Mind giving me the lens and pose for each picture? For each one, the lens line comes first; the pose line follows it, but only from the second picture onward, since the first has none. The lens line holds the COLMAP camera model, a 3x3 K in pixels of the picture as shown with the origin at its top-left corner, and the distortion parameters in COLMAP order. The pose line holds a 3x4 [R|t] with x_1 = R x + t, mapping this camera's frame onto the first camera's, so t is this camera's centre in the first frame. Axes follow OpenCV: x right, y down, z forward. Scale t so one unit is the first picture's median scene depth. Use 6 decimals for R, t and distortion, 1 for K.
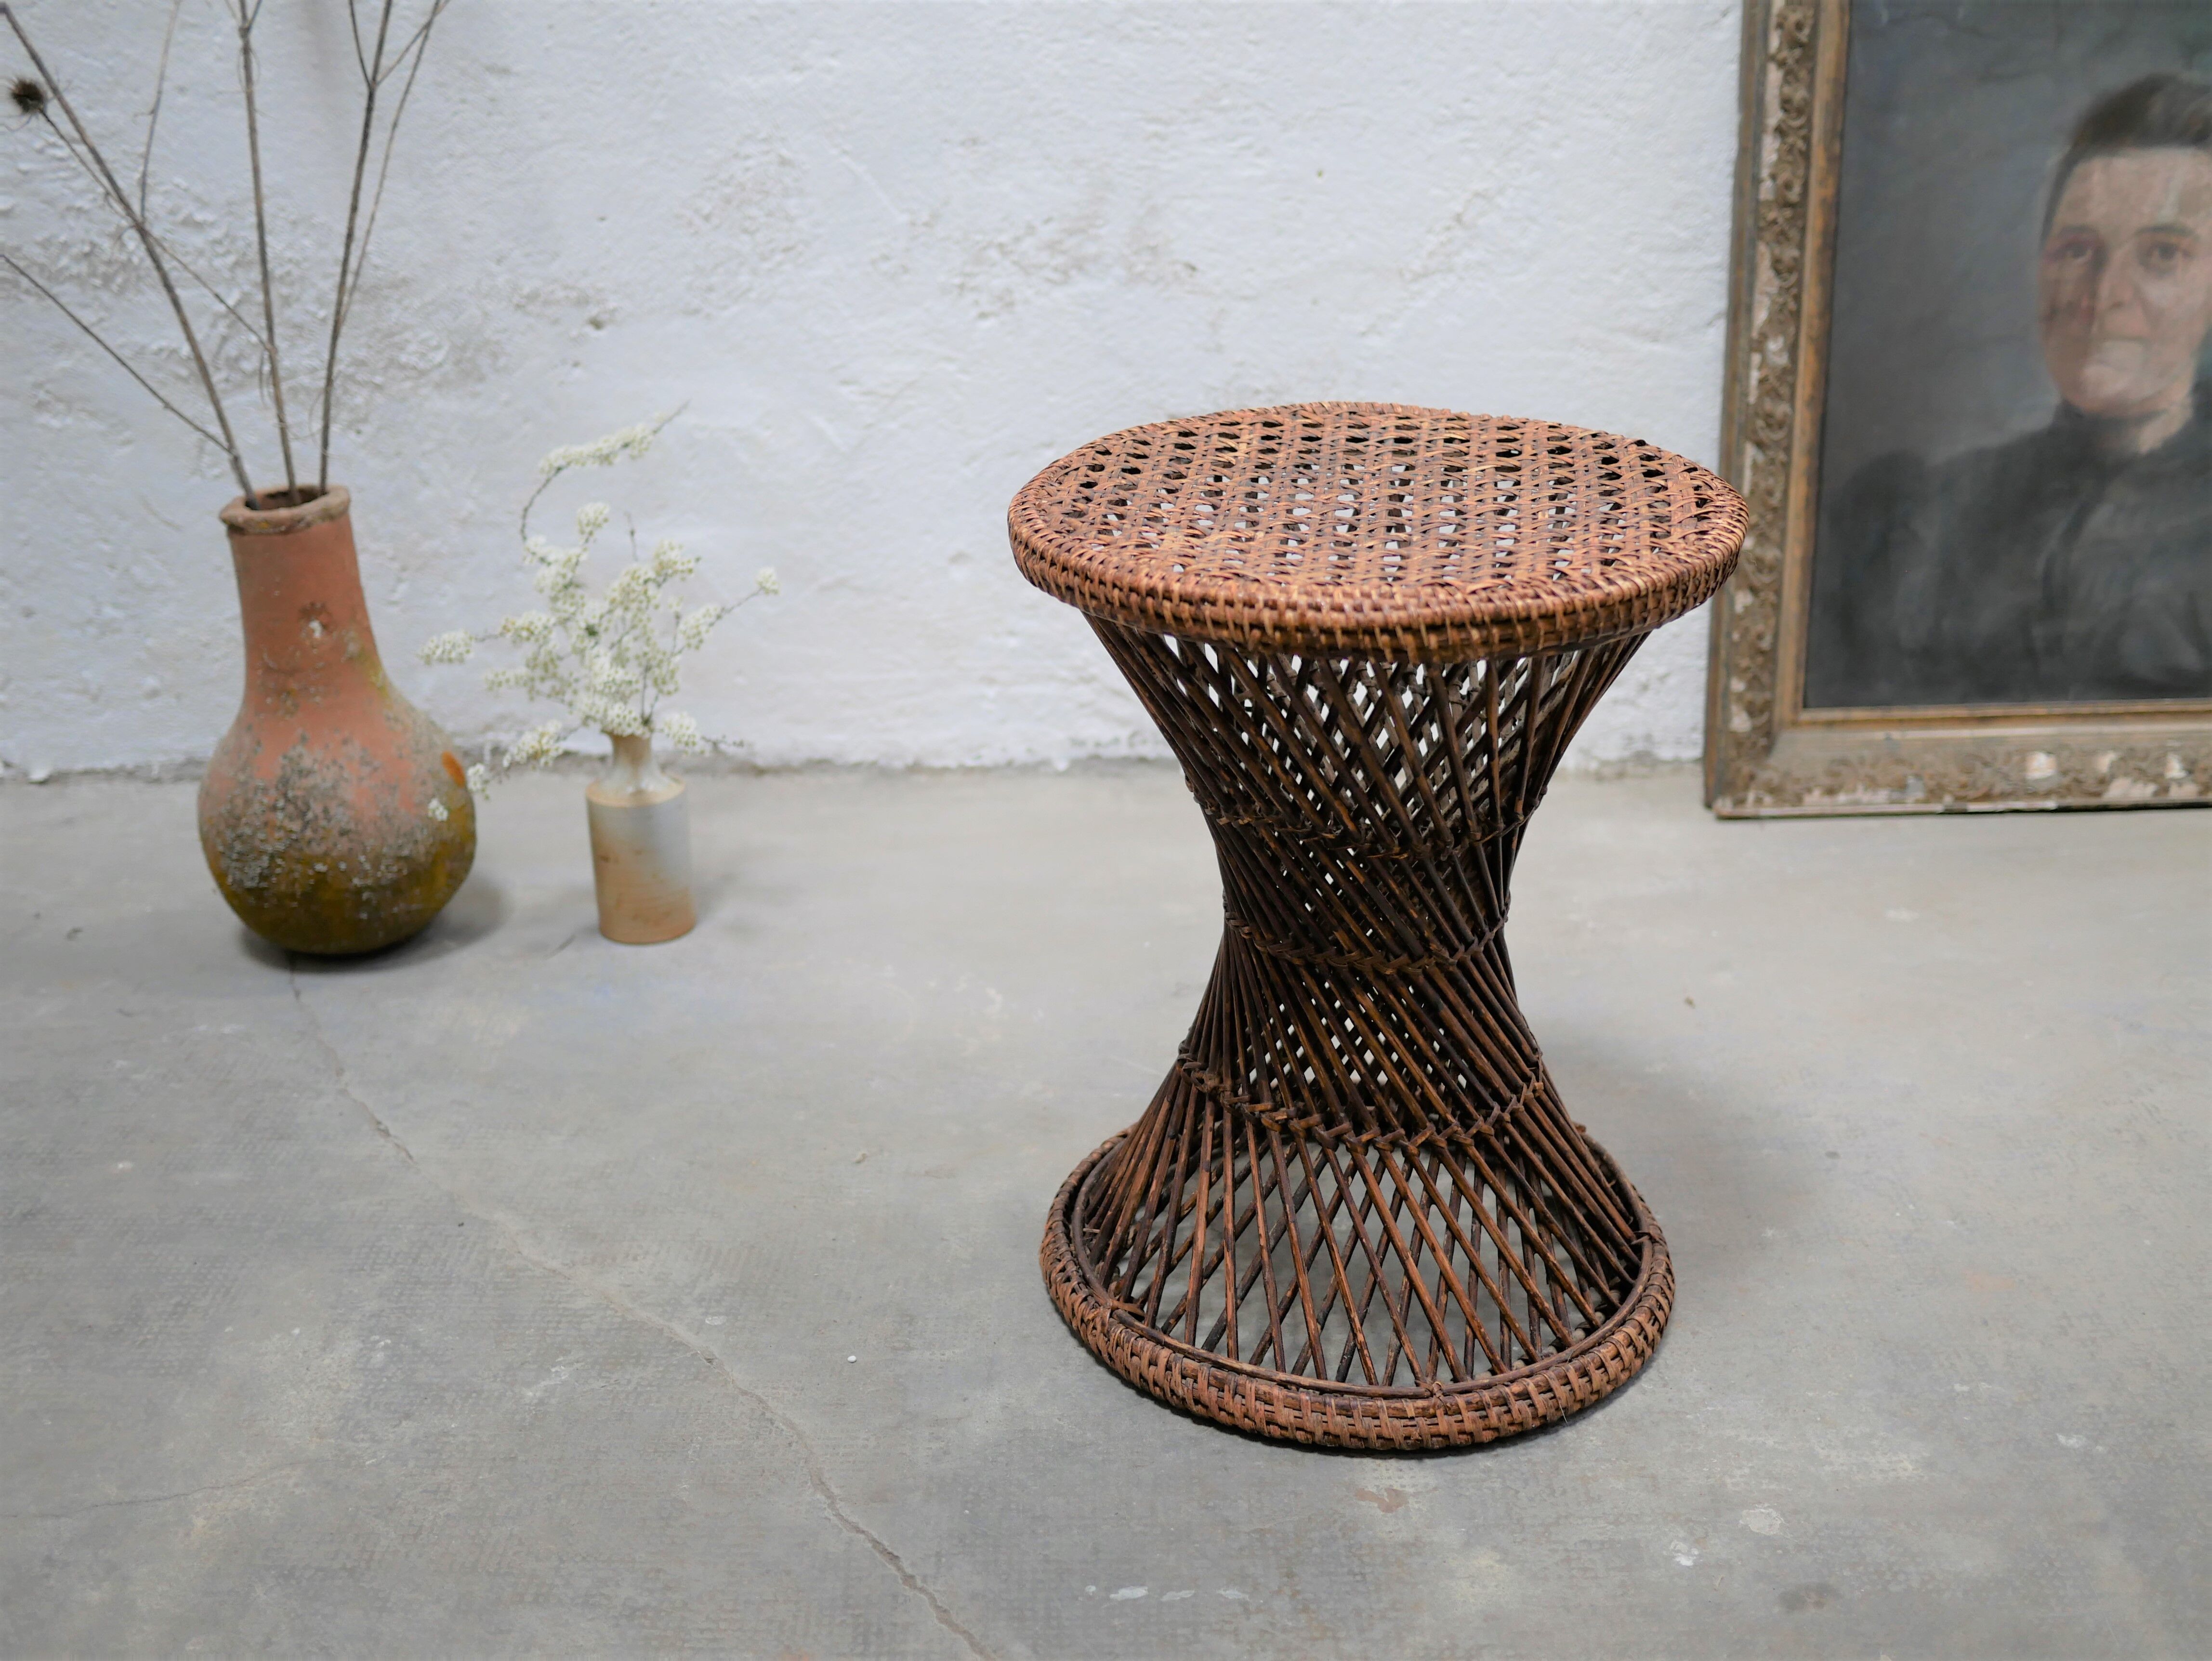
lens RADIAL K [[2517.2, 0, 1094.4], [0, 2517.2, 820.0], [0, 0, 1]] dist [-0.014696, 0.017831]
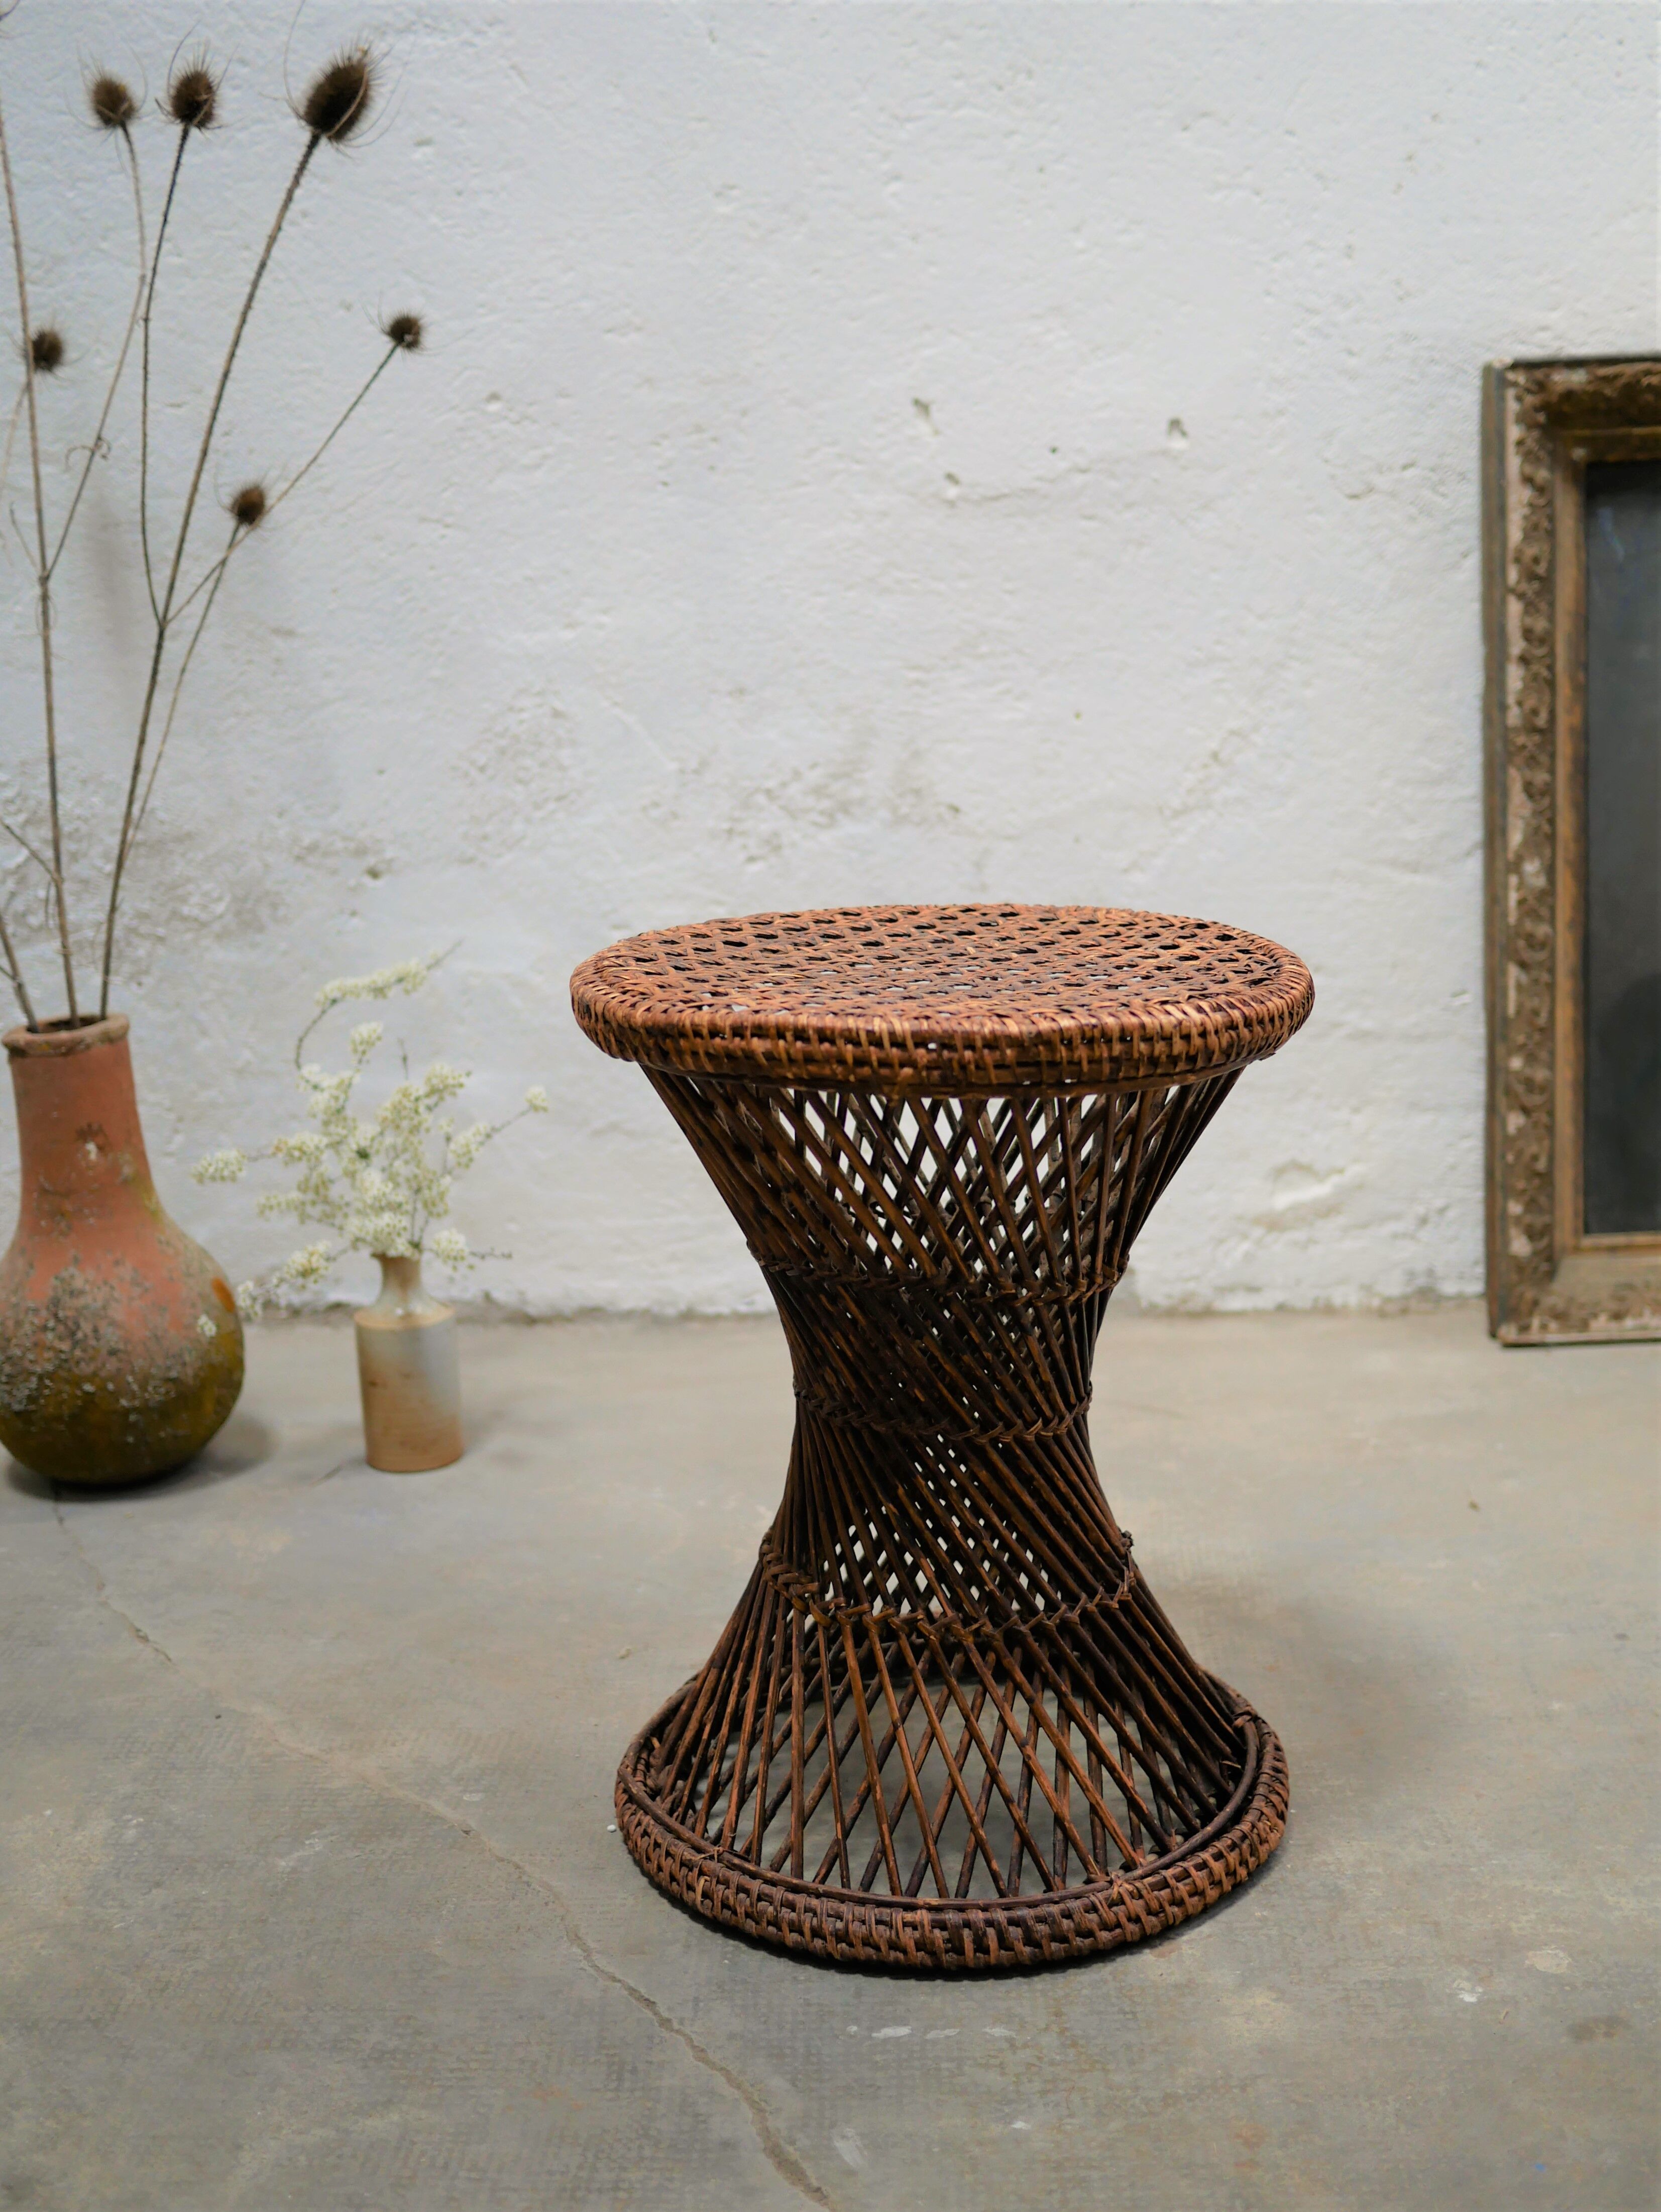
lens RADIAL K [[2626.0, 0, 835.2], [0, 2626.0, 1102.3], [0, 0, 1]] dist [-0.021803, 0.042566]
pose [[0.999606, -0.016134, -0.022947, 0.015034], [0.012194, 0.986633, -0.162499, 0.084938], [0.025262, 0.162155, 0.986442, -0.039507]]
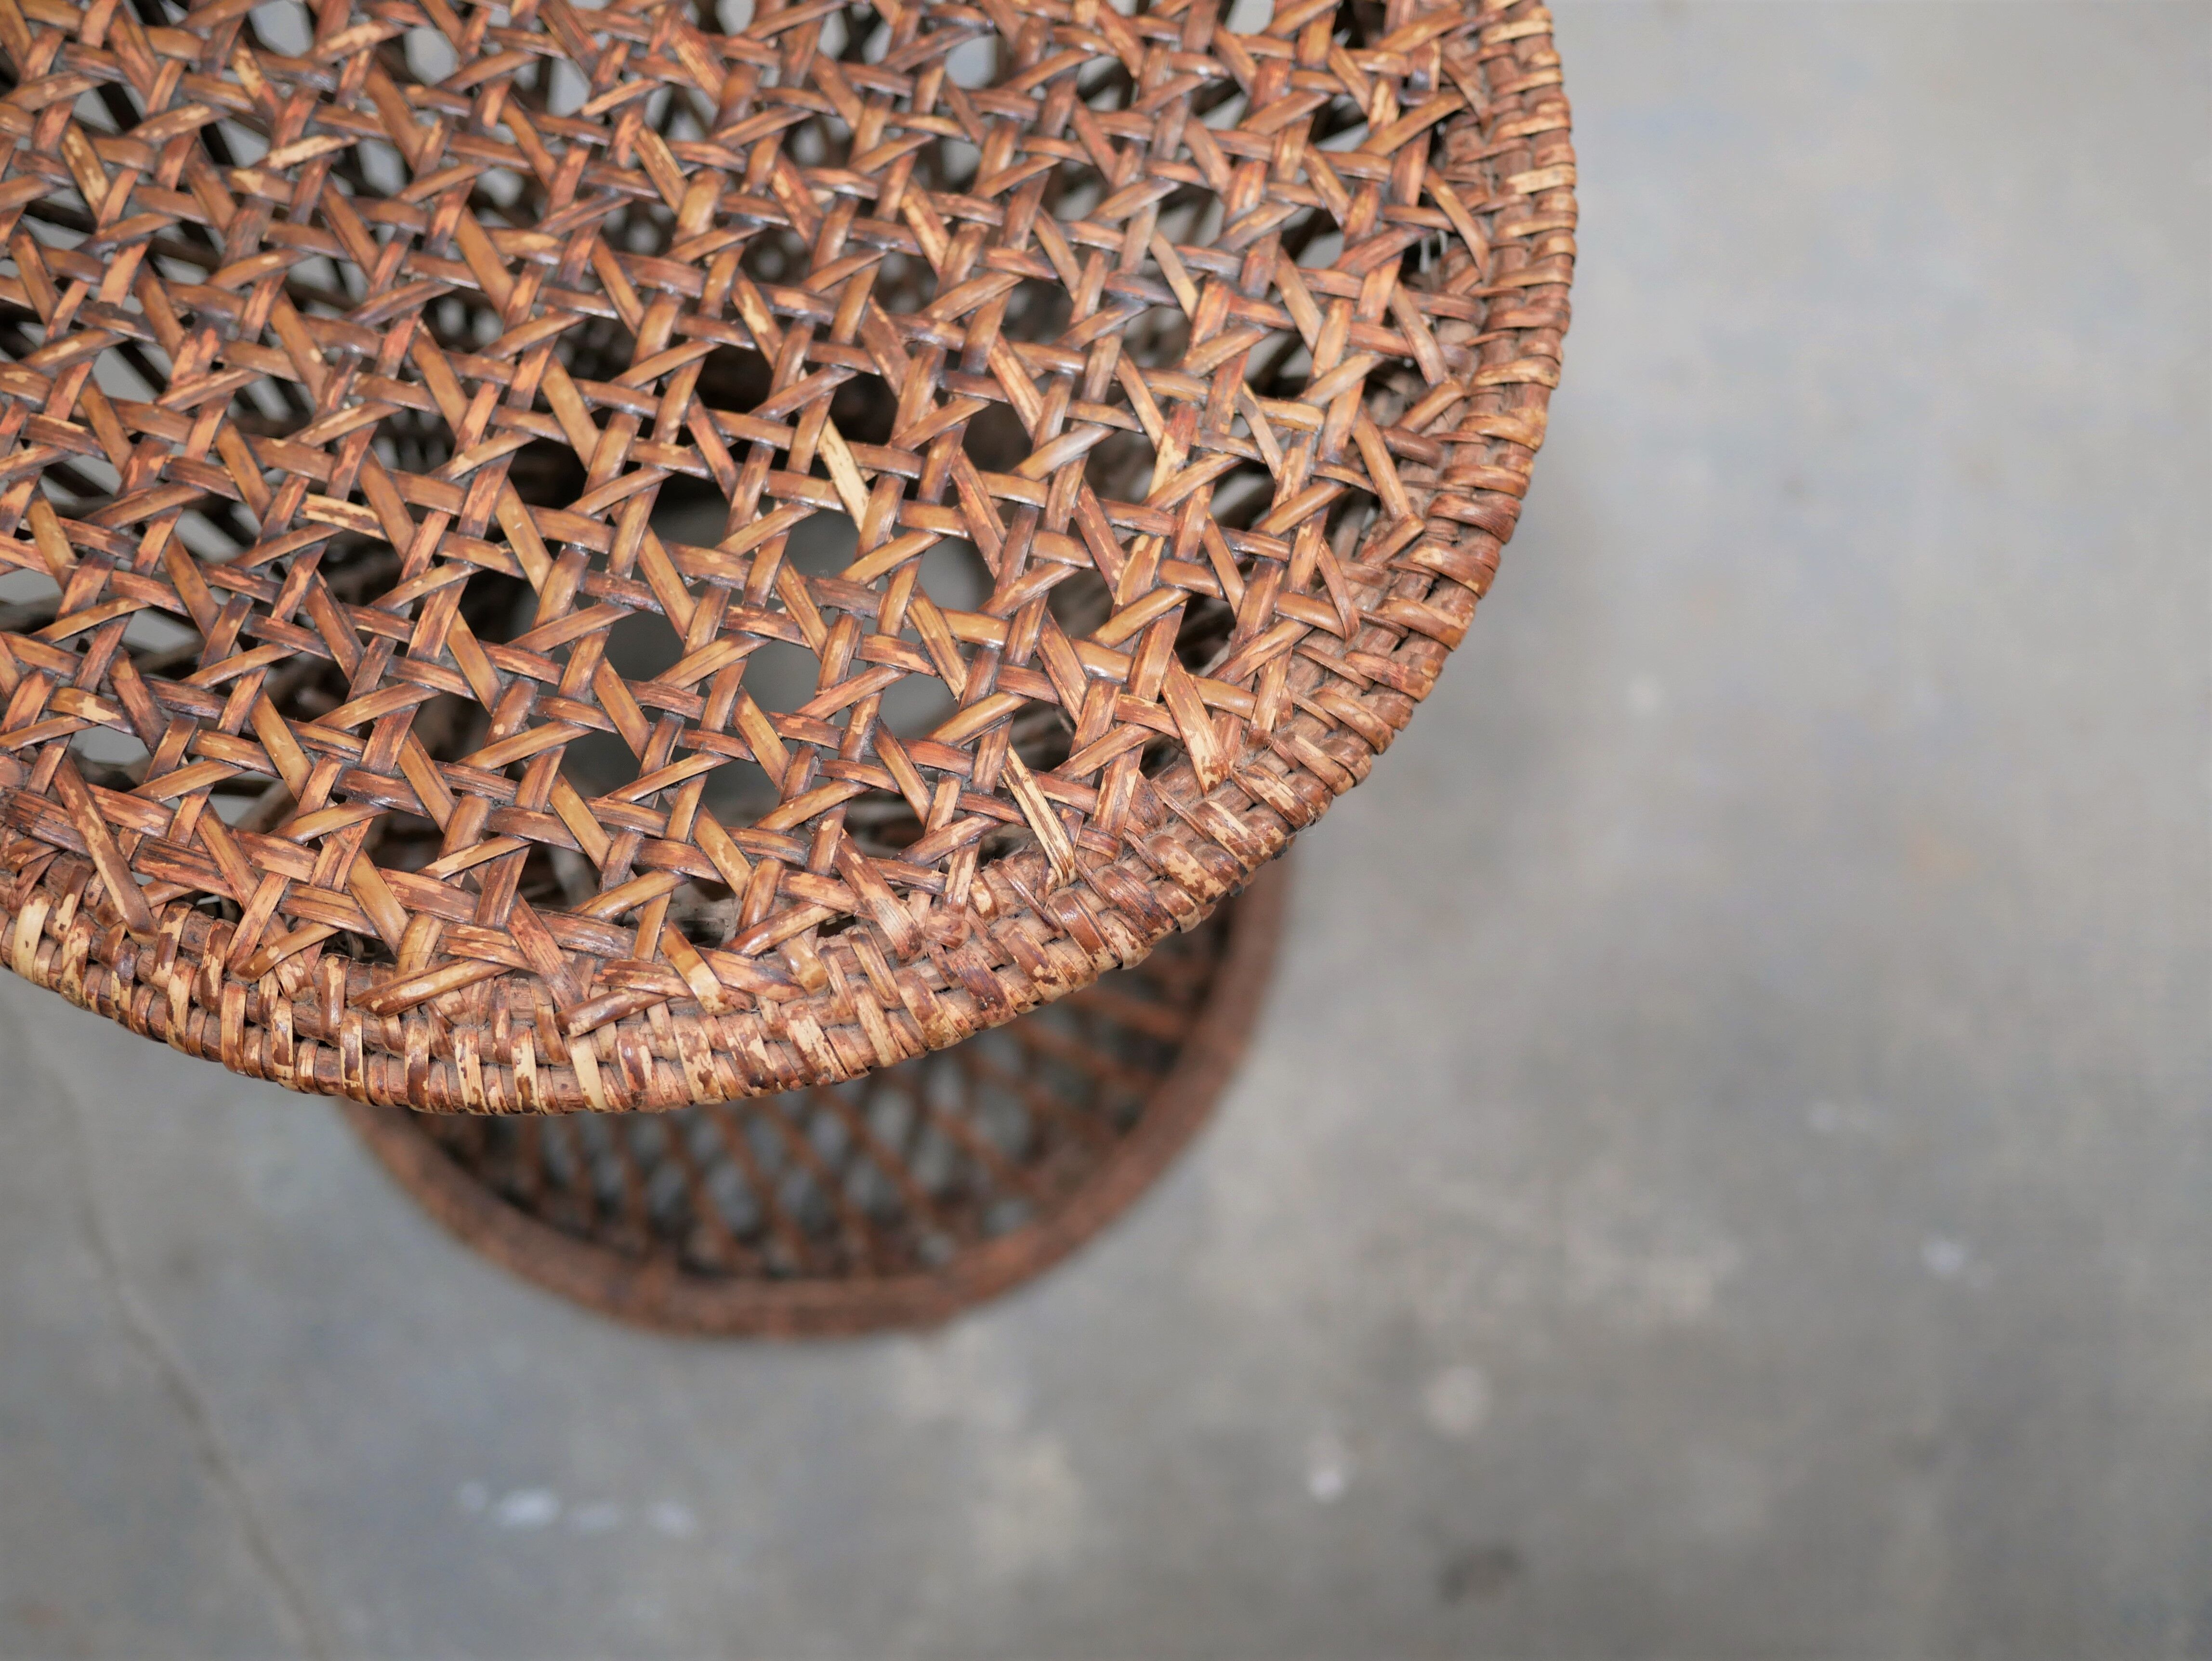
lens RADIAL K [[2517.2, 0, 1094.4], [0, 2517.2, 820.0], [0, 0, 1]] dist [-0.014696, 0.017831]
pose [[0.997574, 0.058633, 0.037536, 0.097365], [-0.066219, 0.632692, 0.771567, -0.265832], [0.021490, -0.772181, 0.635039, 0.507574]]
